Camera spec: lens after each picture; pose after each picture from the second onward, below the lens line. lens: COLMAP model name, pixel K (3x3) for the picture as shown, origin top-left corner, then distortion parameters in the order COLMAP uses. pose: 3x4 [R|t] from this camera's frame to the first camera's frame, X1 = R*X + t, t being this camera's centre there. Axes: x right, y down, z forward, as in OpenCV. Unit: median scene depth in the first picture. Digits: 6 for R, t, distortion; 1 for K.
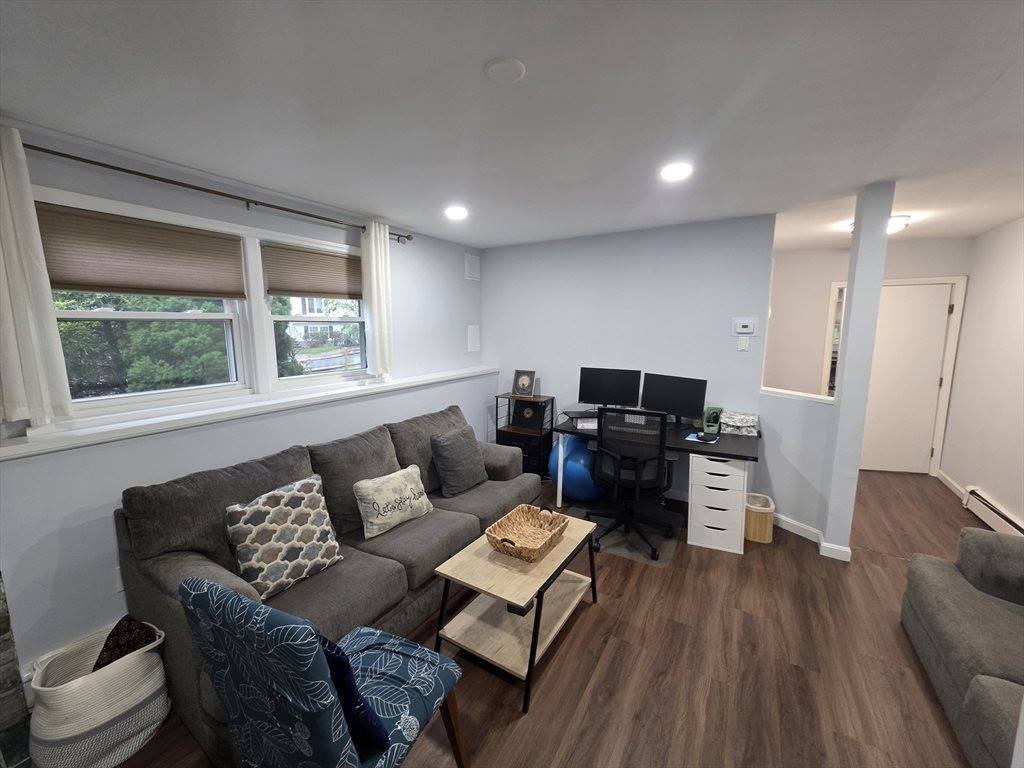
lens RADIAL K [[407.9, 0, 510.1], [0, 407.9, 385.0], [0, 0, 1]] dist [0.003417, -0.000208]
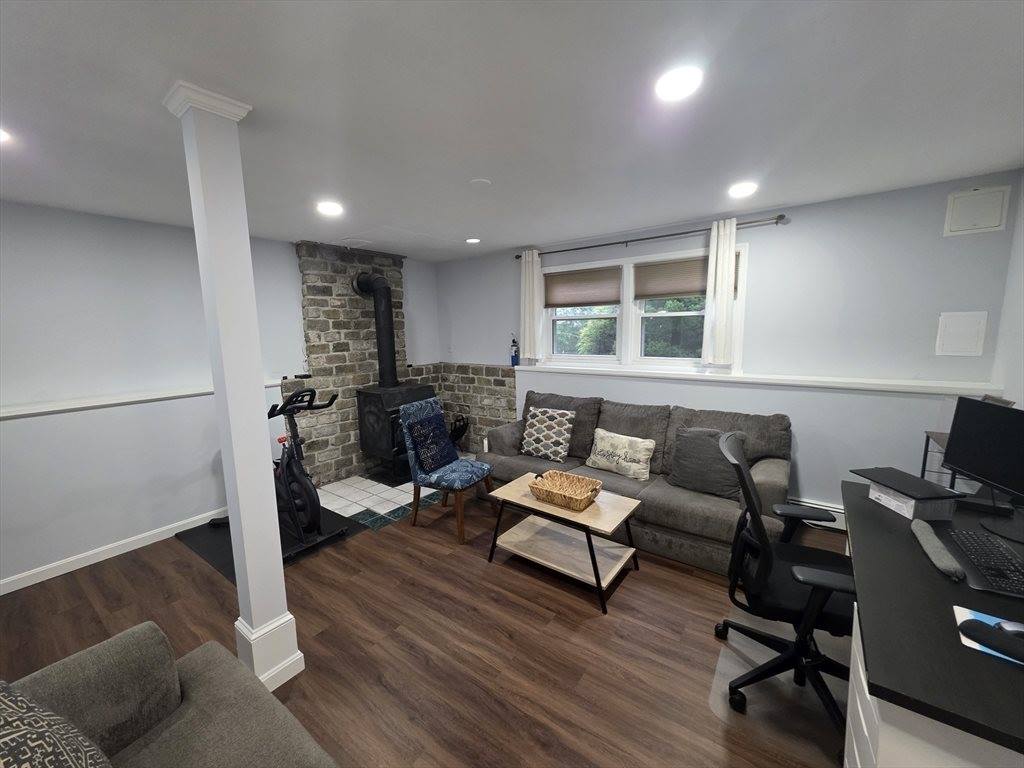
lens RADIAL K [[407.9, 0, 509.4], [0, 407.9, 384.2], [0, 0, 1]] dist [0.003417, -0.000208]
pose [[-0.090211, 0.141847, -0.985770, 1.241116], [-0.123916, 0.980515, 0.152431, -0.116030], [0.988184, 0.135904, -0.070876, 0.896385]]
